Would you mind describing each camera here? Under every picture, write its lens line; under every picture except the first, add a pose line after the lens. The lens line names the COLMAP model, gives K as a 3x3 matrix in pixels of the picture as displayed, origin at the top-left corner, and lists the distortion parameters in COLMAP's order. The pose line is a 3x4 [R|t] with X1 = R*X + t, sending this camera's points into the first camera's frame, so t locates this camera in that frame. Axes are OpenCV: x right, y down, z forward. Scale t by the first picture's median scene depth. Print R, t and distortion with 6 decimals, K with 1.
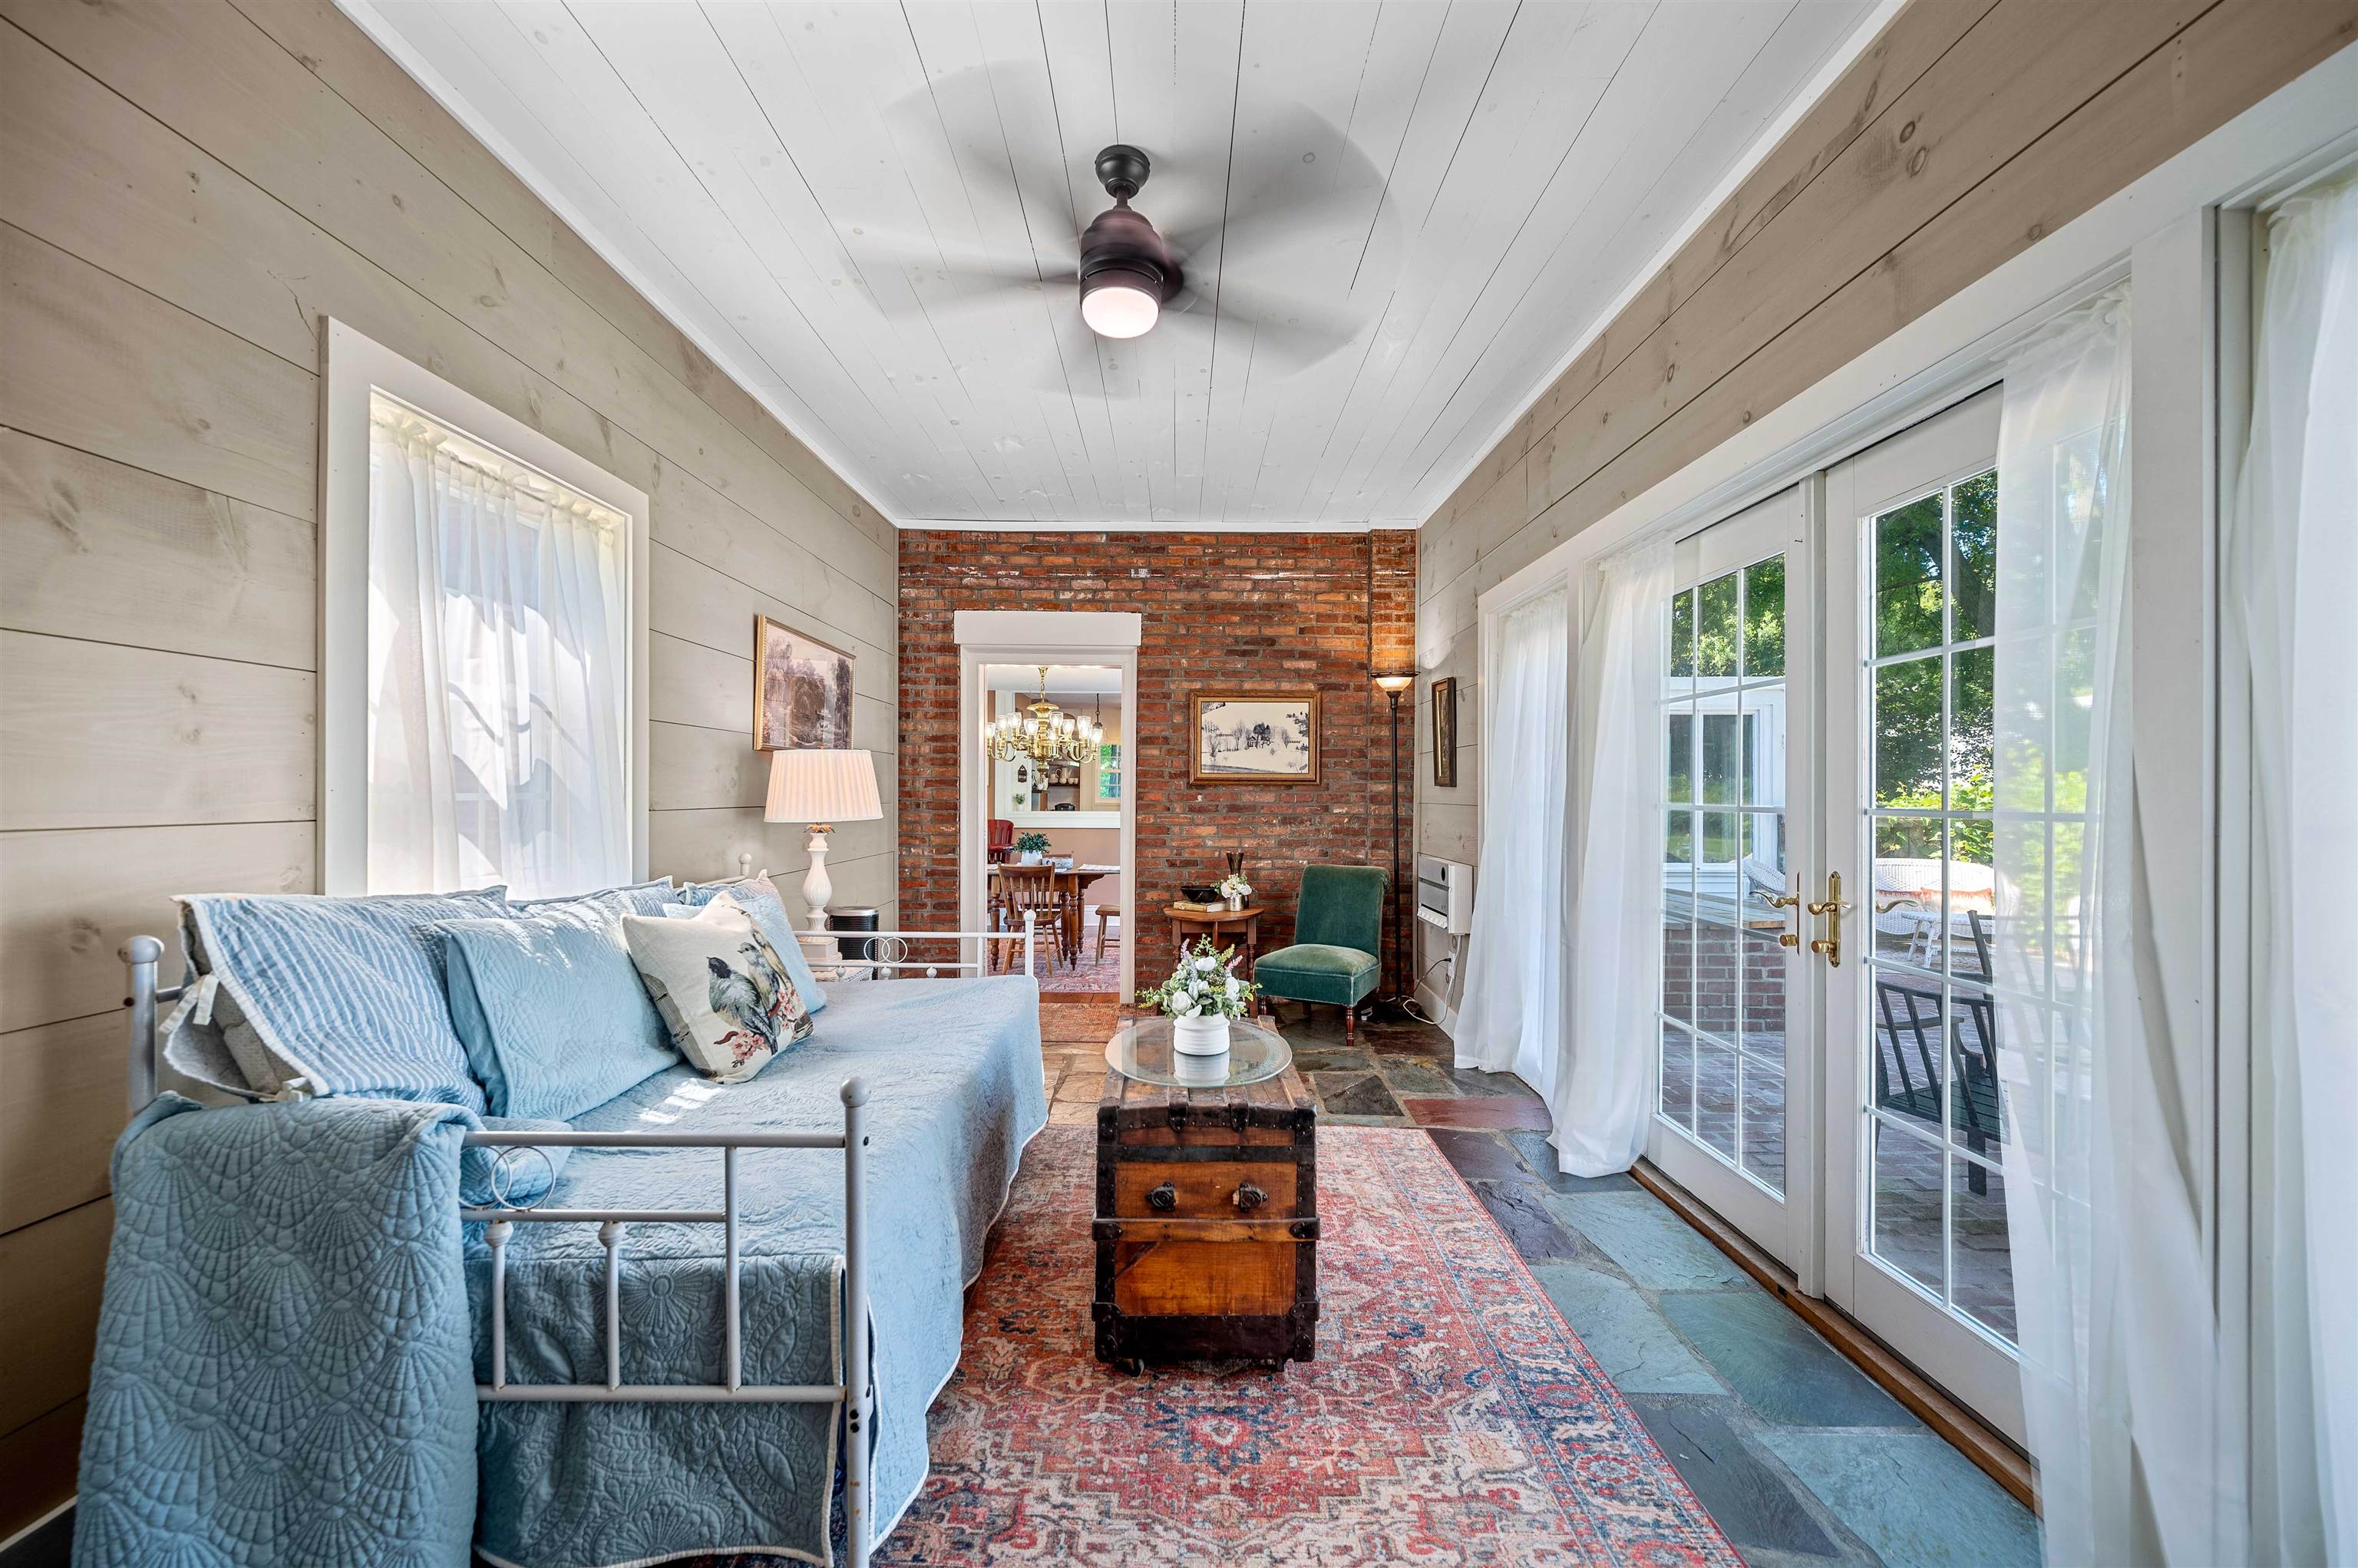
lens RADIAL K [[950.3, 0, 1171.6], [0, 950.3, 804.8], [0, 0, 1]] dist [0.000320, 0.000004]
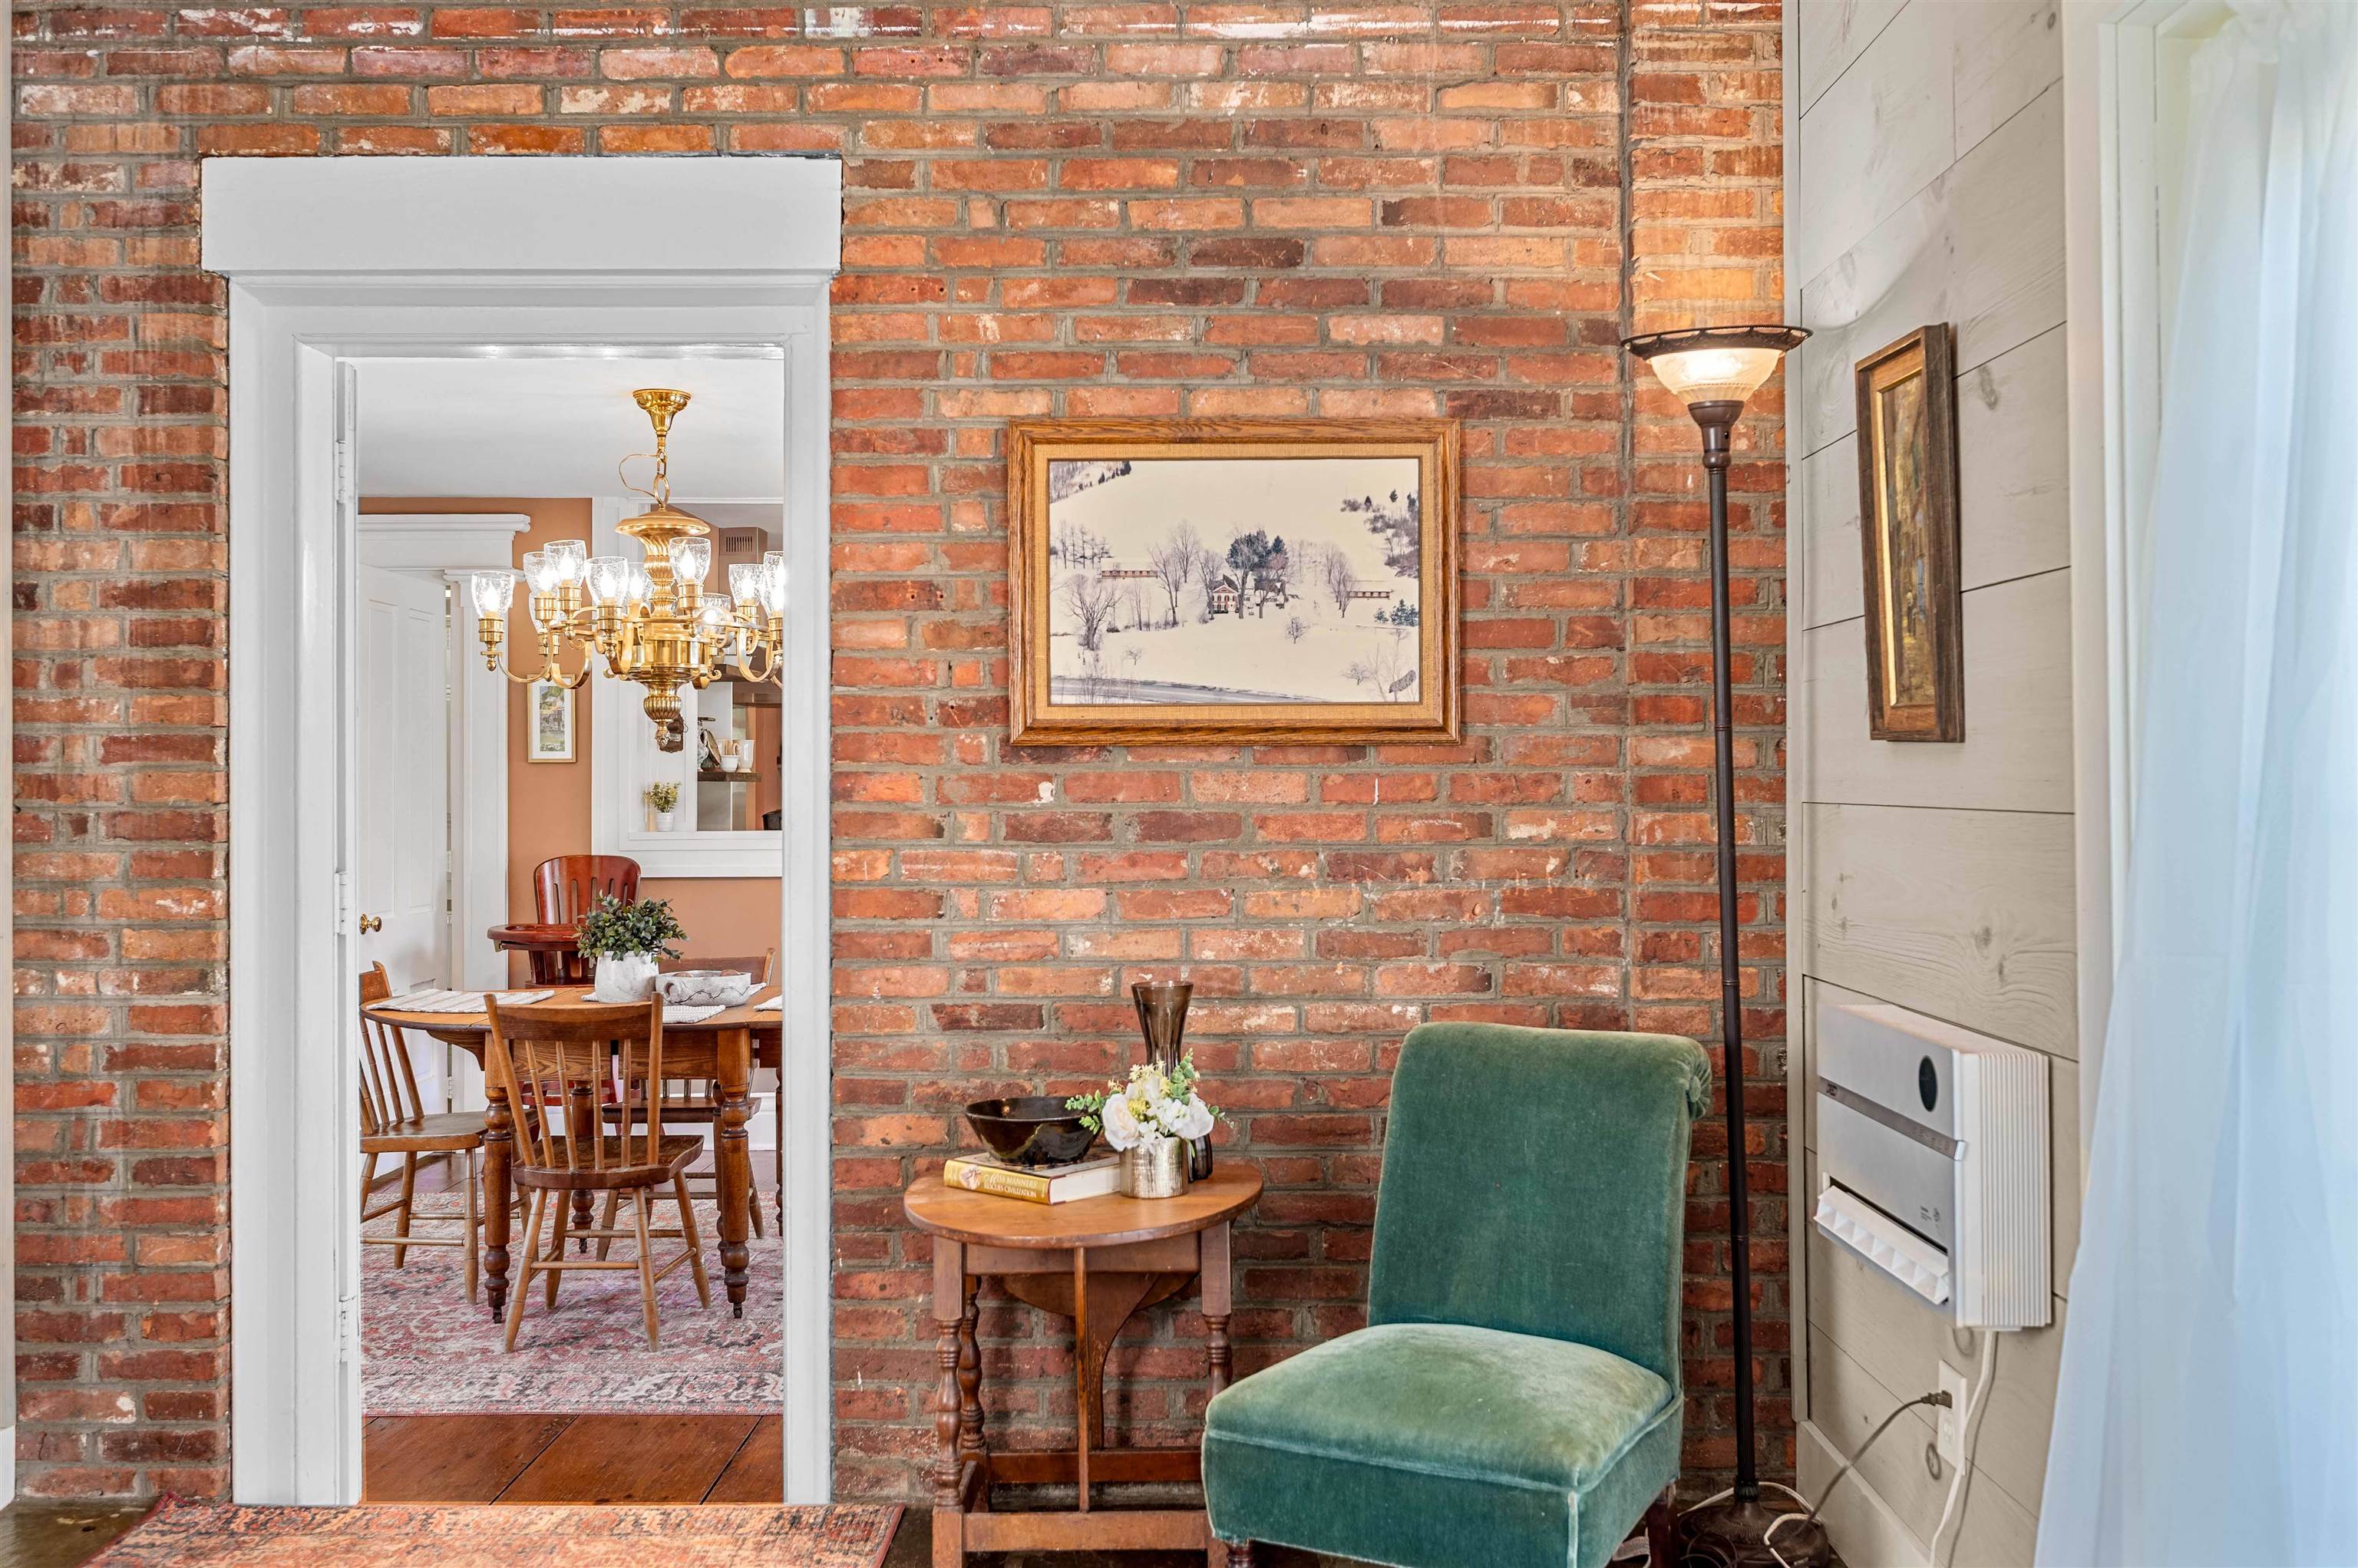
lens RADIAL K [[2053.4, 0, 1182.0], [0, 2053.4, 766.1], [0, 0, 1]] dist [-0.001779, -0.009055]
pose [[0.999924, -0.008887, -0.008551, 0.076592], [0.008729, 0.999794, -0.018337, -0.003104], [0.008712, 0.018261, 0.999795, 0.374878]]
